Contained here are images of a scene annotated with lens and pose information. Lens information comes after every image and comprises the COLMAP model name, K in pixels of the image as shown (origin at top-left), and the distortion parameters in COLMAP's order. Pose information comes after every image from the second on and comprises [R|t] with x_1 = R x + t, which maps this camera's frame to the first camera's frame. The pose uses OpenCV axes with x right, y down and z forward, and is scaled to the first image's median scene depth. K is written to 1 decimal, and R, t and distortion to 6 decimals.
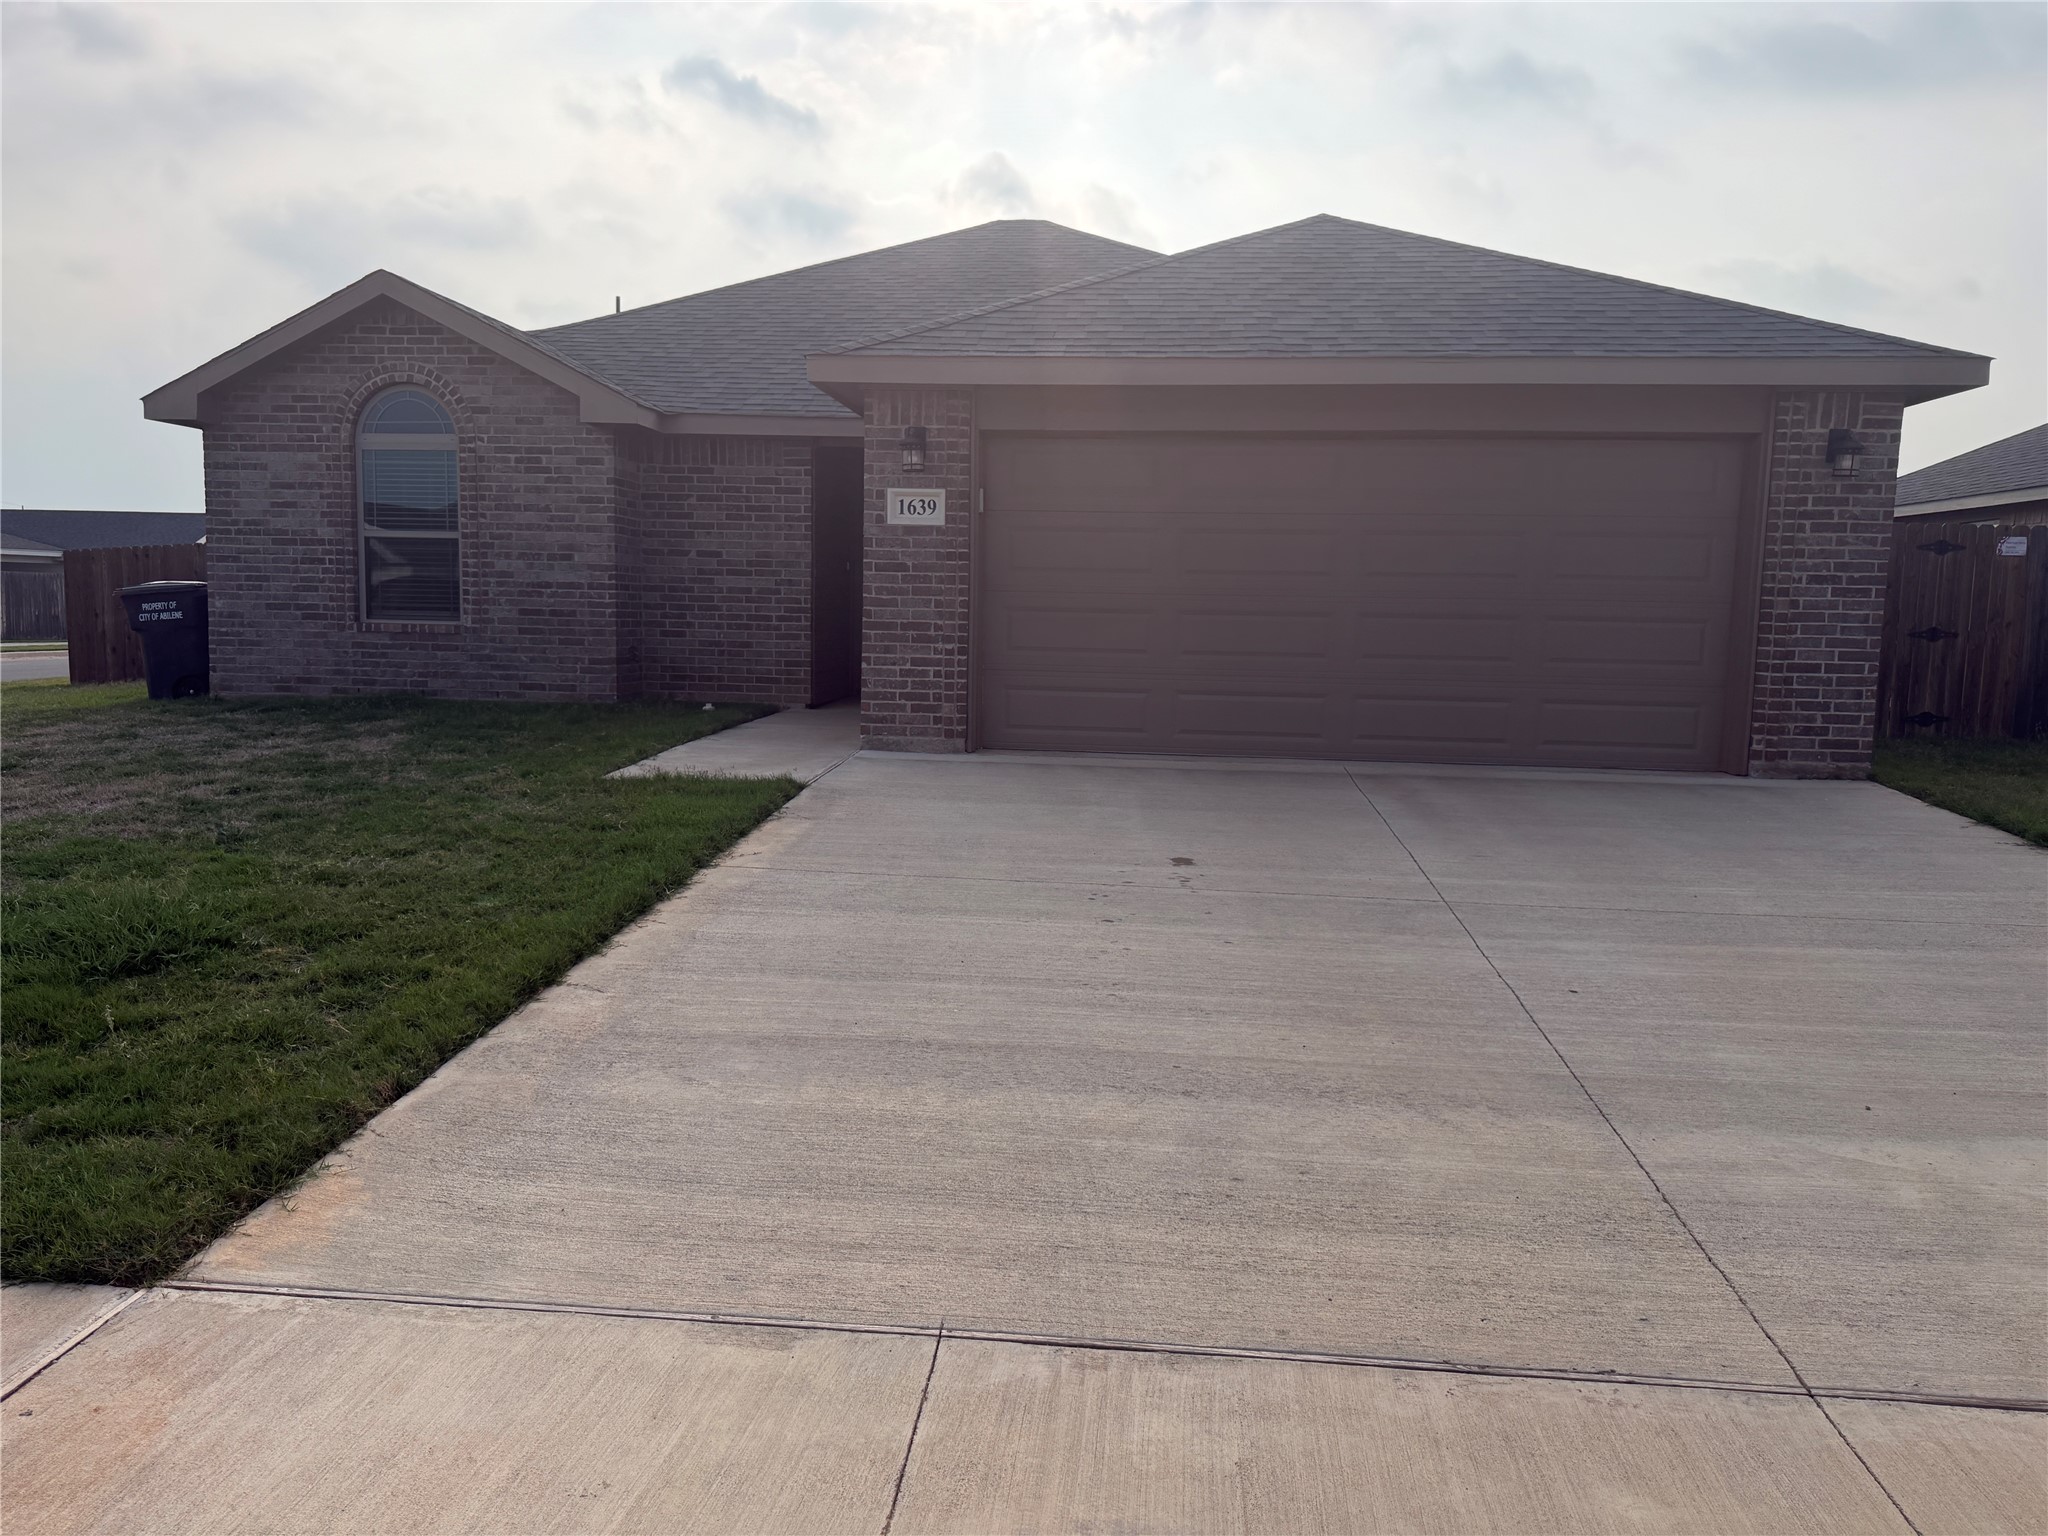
lens RADIAL K [[1450.0, 0, 1024.0], [0, 1450.0, 768.0], [0, 0, 1]] dist [0.157769, -0.240882]
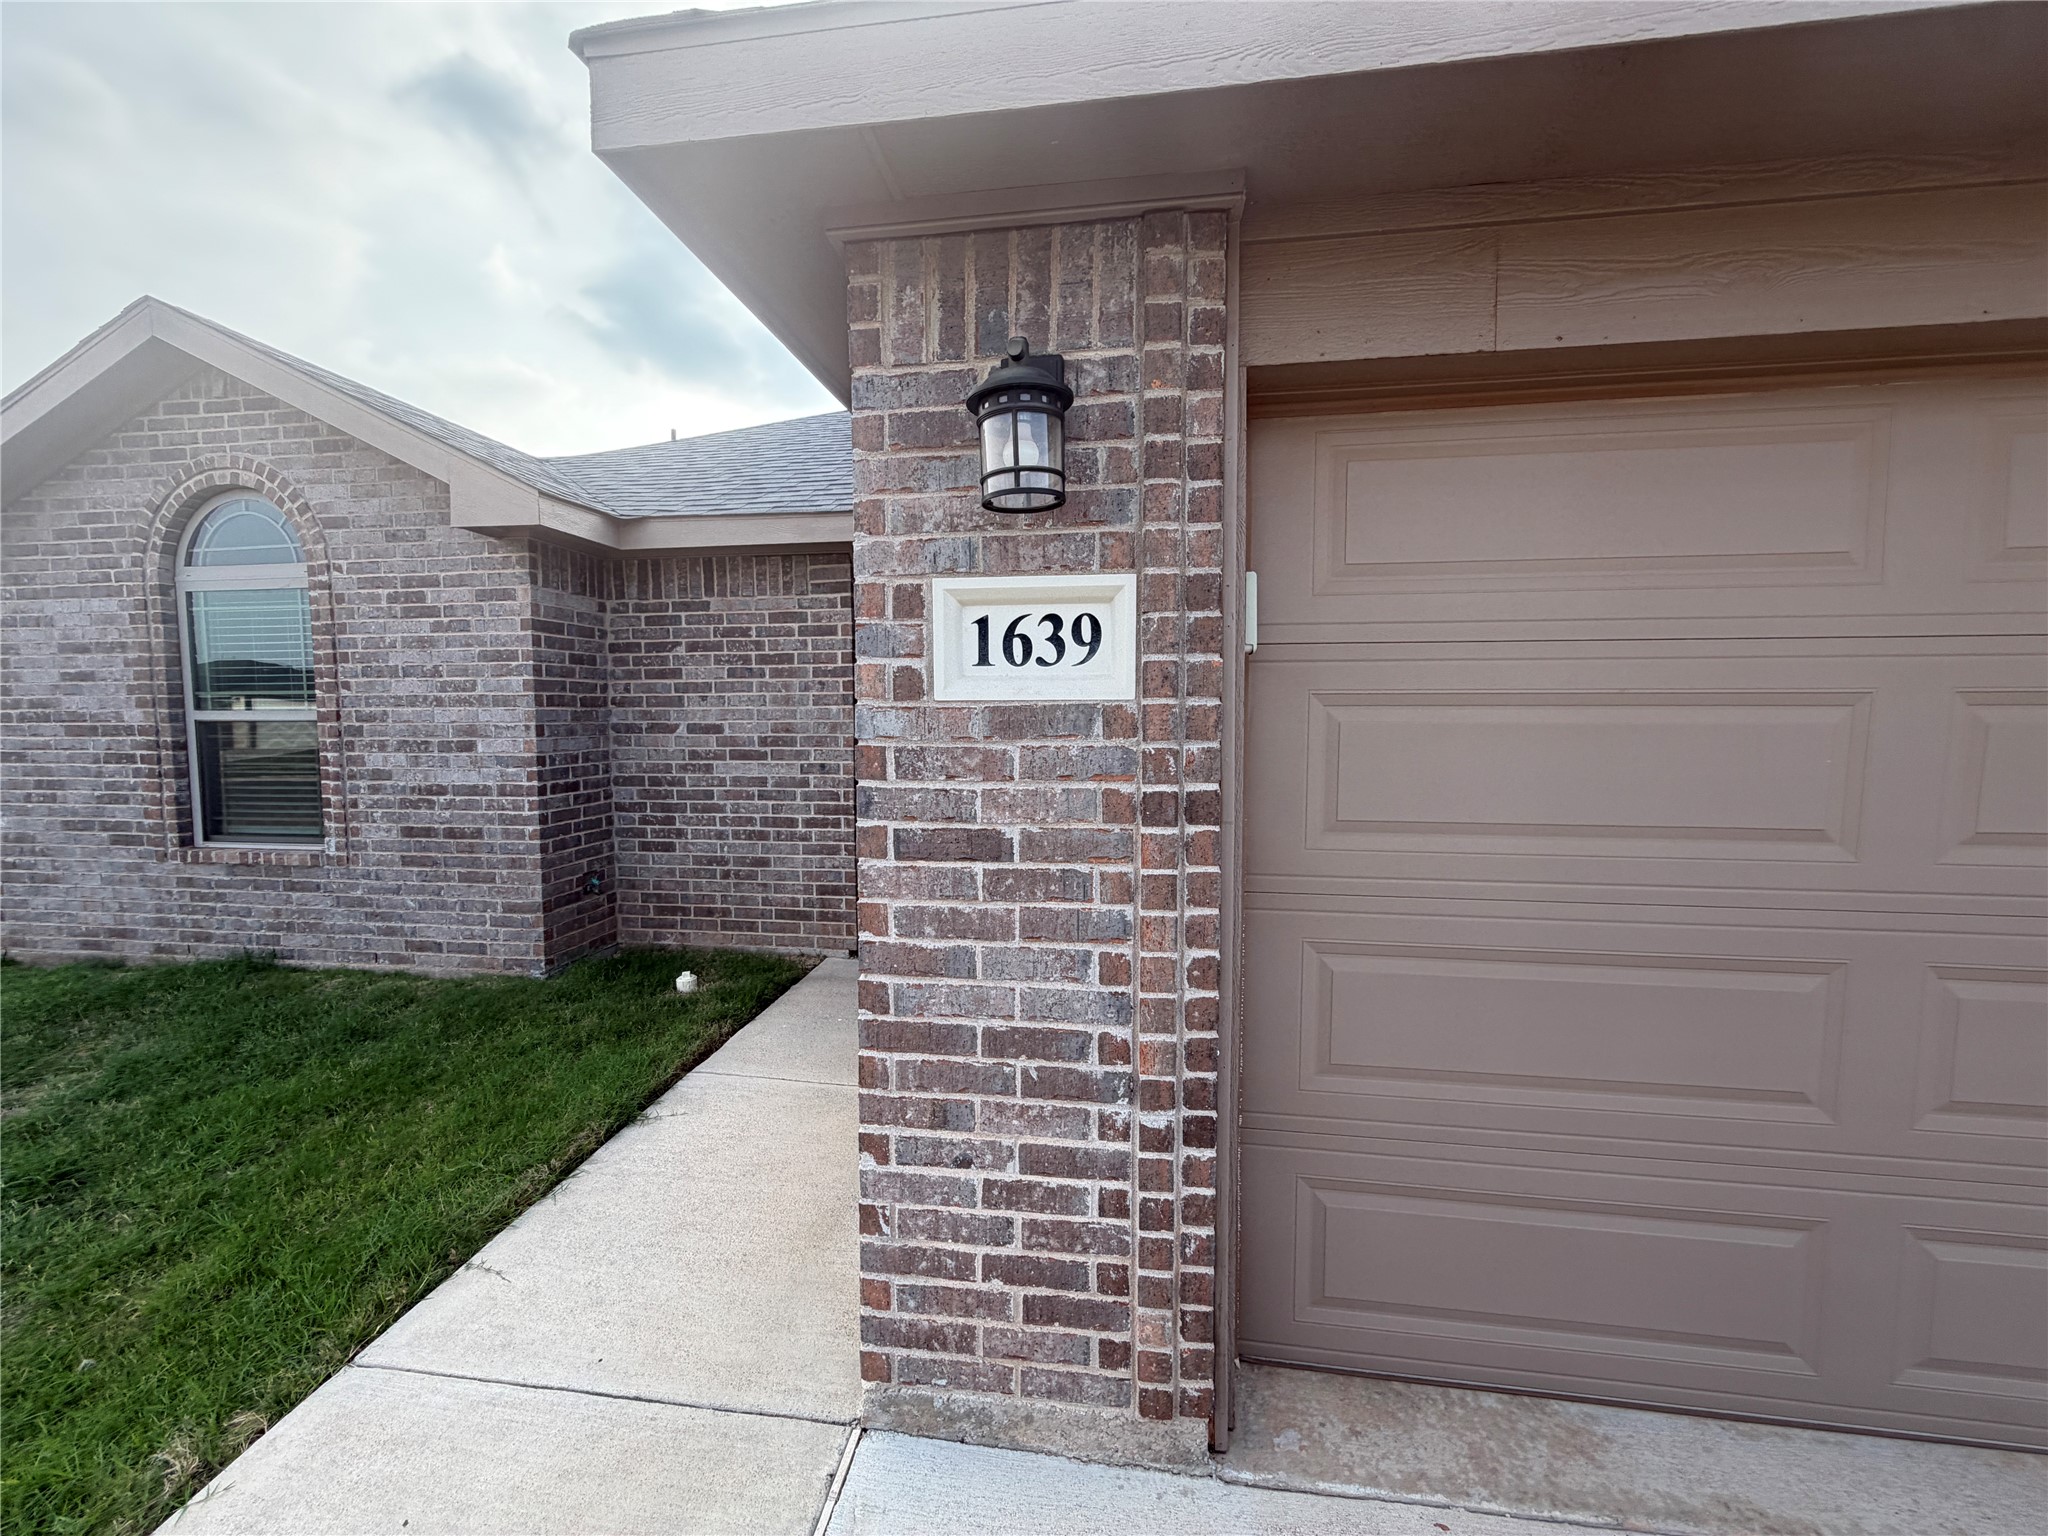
lens RADIAL K [[810.1, 0, 1024.0], [0, 810.1, 768.0], [0, 0, 1]] dist [-0.001428, 0.015191]
pose [[0.998593, -0.021358, -0.048543, -0.053385], [0.019641, 0.999174, -0.035582, -0.115652], [0.049263, 0.034579, 0.998187, 0.656736]]
